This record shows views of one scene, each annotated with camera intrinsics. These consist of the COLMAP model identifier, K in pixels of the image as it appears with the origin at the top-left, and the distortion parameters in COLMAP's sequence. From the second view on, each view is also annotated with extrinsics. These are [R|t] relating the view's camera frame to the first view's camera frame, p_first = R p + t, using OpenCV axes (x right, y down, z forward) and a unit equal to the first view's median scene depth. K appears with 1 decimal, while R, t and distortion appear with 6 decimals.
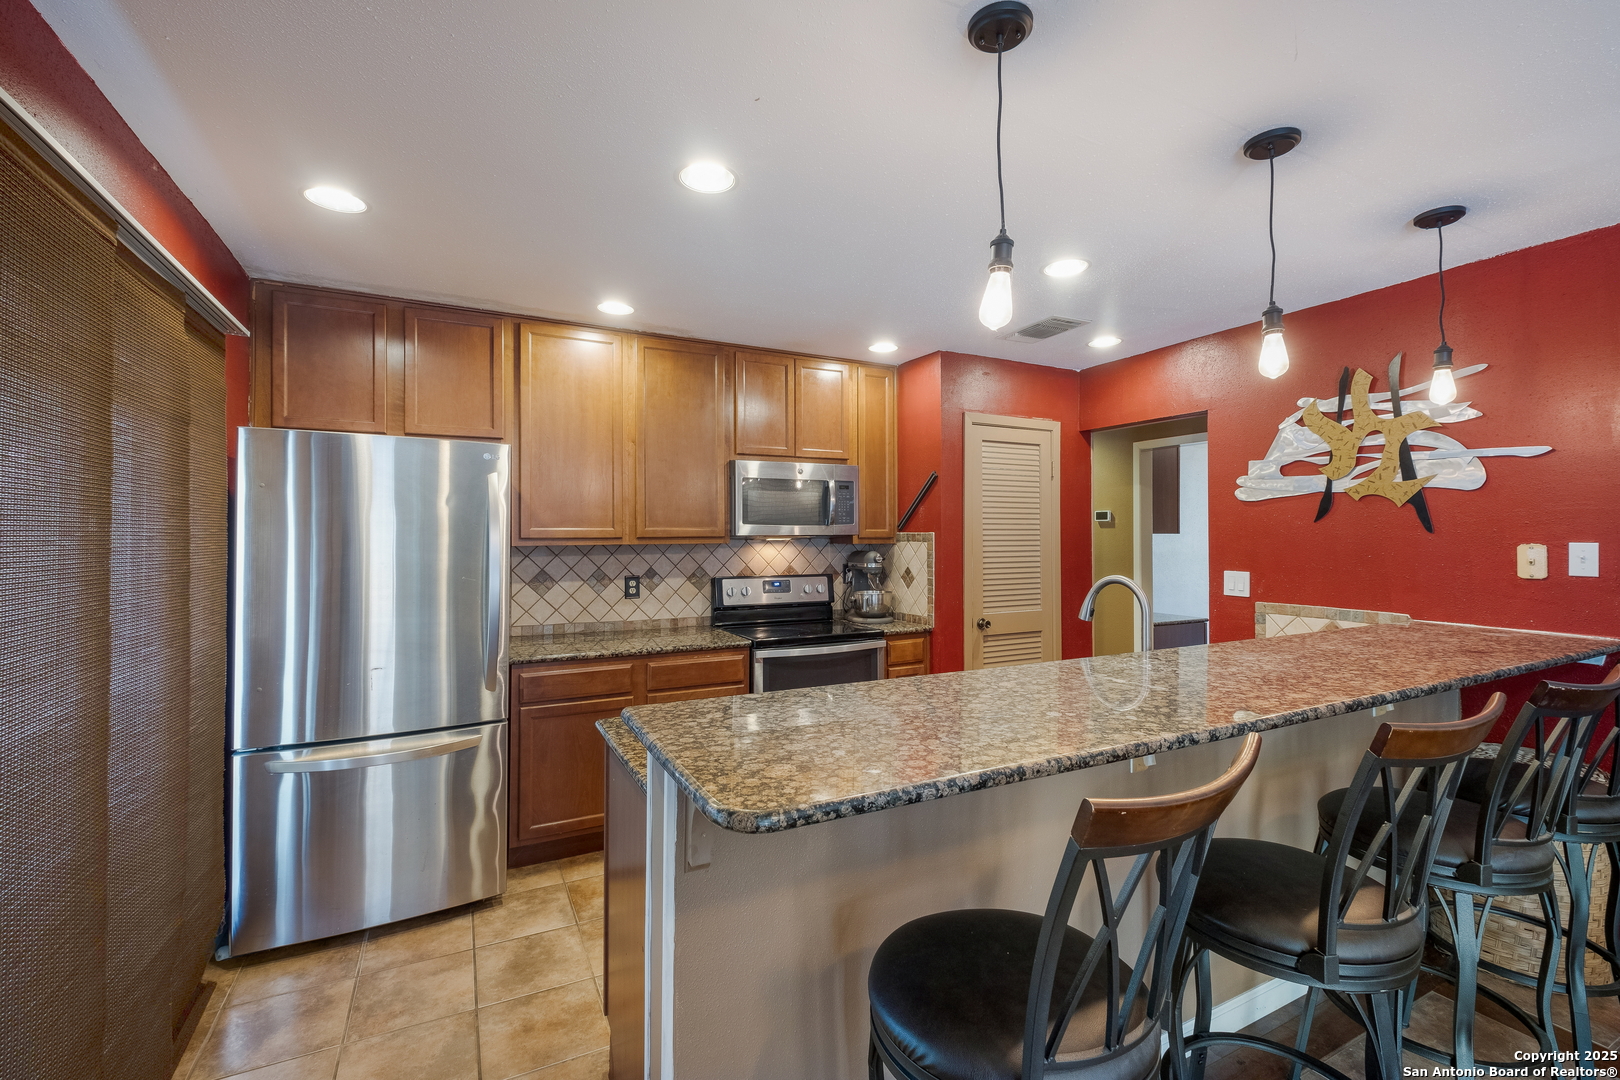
lens RADIAL K [[694.7, 0, 809.2], [0, 694.7, 529.7], [0, 0, 1]] dist [0.009218, -0.003047]
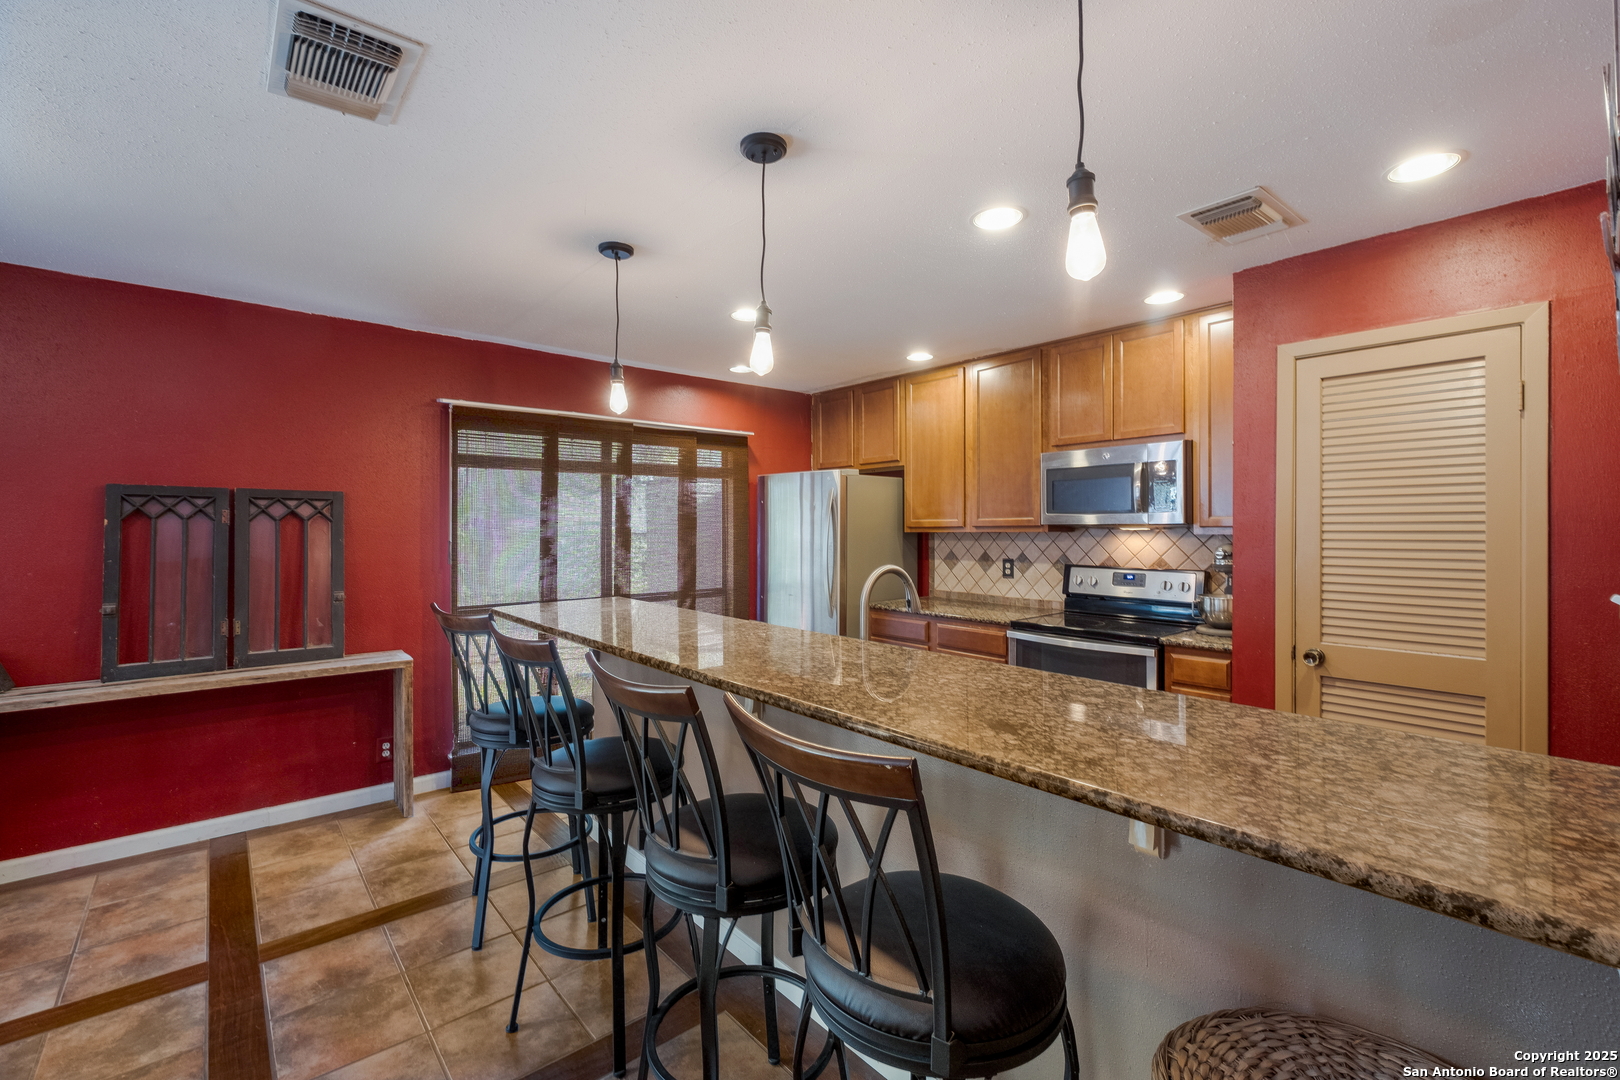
lens RADIAL K [[694.7, 0, 806.4], [0, 694.7, 525.3], [0, 0, 1]] dist [0.009218, -0.003047]
pose [[0.237240, -0.001416, -0.971450, 0.826594], [0.008897, 0.999960, 0.000715, 0.005084], [0.971410, -0.008812, 0.237243, 0.391087]]
